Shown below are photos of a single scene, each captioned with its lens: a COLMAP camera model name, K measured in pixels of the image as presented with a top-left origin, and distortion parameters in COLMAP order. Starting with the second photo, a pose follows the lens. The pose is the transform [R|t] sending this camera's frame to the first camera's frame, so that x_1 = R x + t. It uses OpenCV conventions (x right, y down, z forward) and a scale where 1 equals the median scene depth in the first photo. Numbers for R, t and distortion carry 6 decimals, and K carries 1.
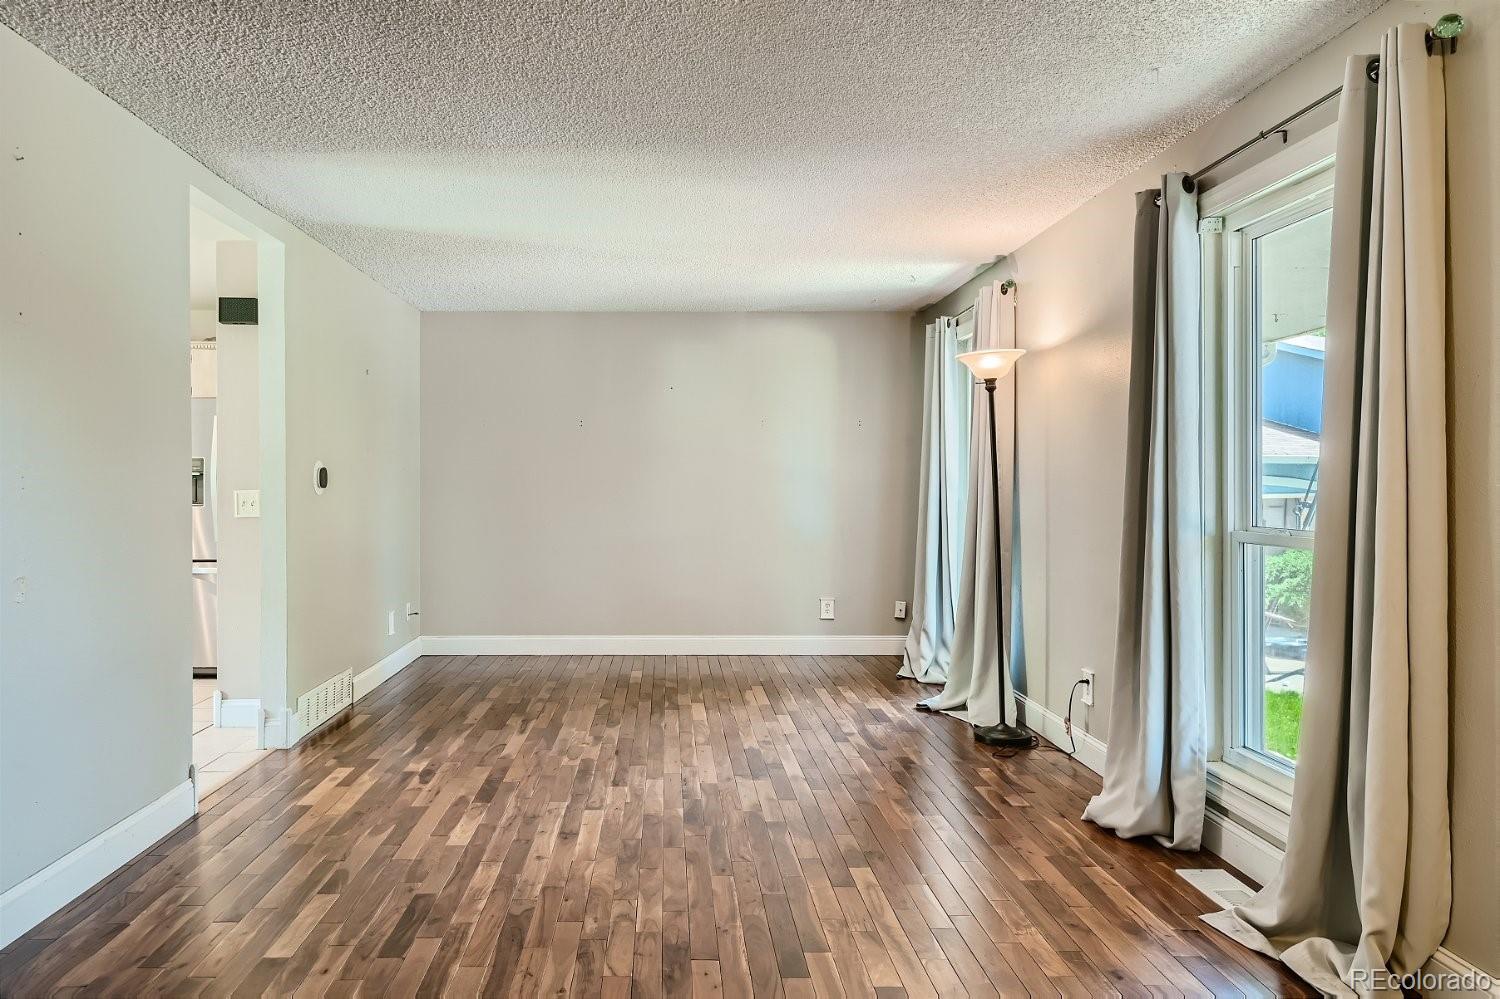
lens RADIAL K [[1019.4, 0, 733.6], [0, 1019.4, 501.1], [0, 0, 1]] dist [0.025871, -0.003931]
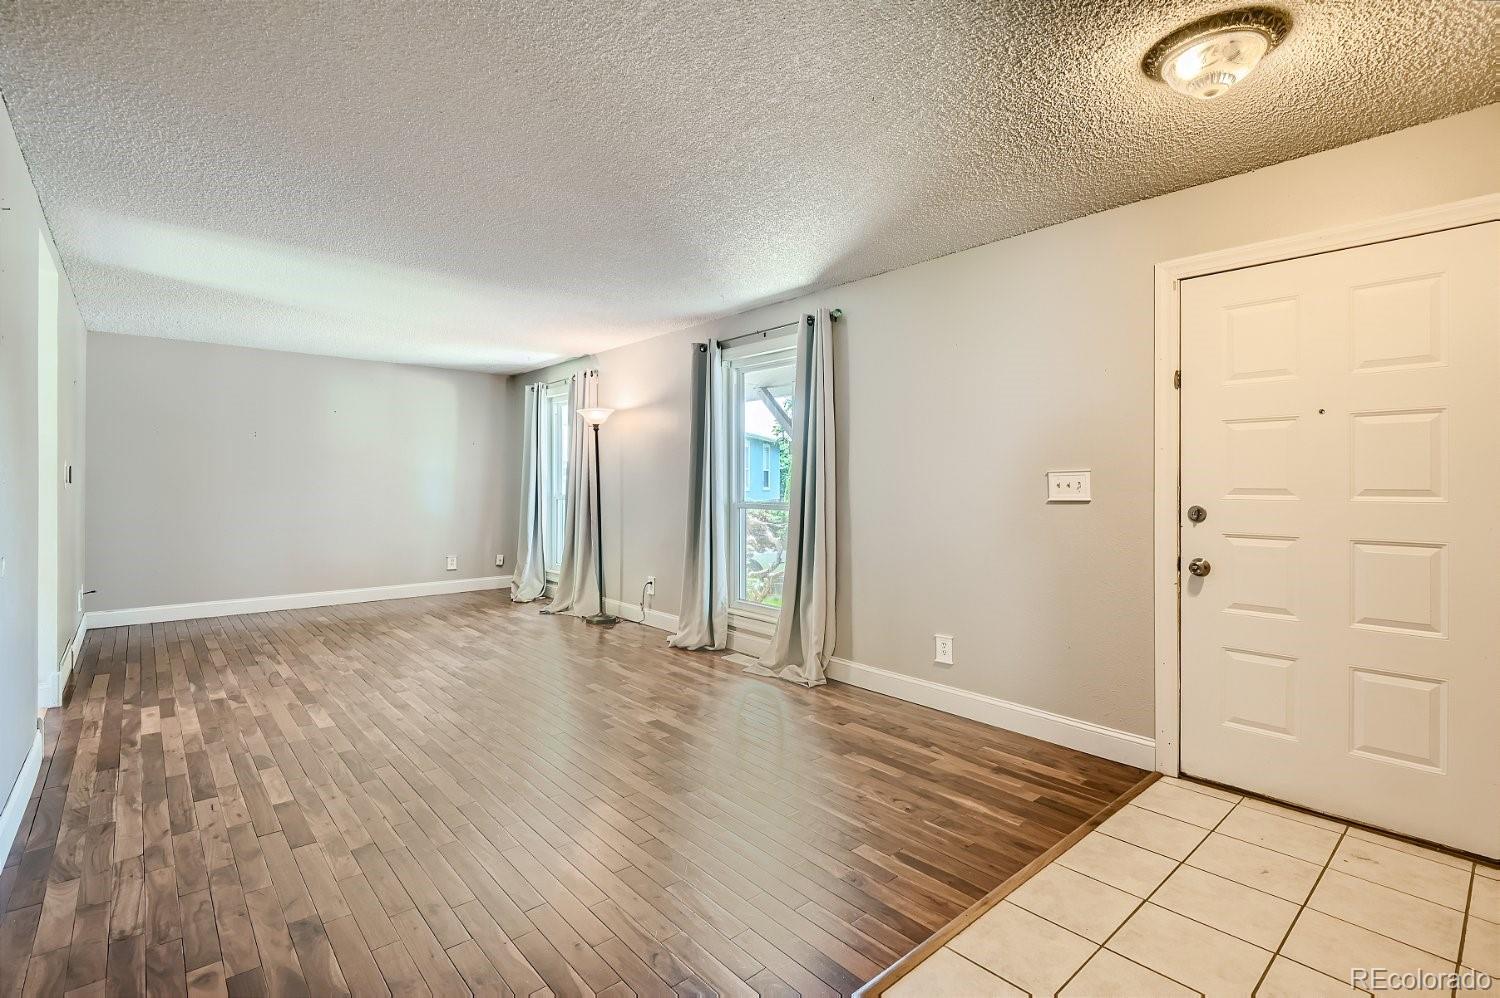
lens RADIAL K [[679.5, 0, 753.8], [0, 679.5, 493.2], [0, 0, 1]] dist [0.003697, -0.007416]
pose [[0.750887, -0.007147, 0.660392, -0.436499], [0.008376, 0.999964, 0.001298, 0.006283], [-0.660377, 0.004557, 0.750920, -0.127304]]
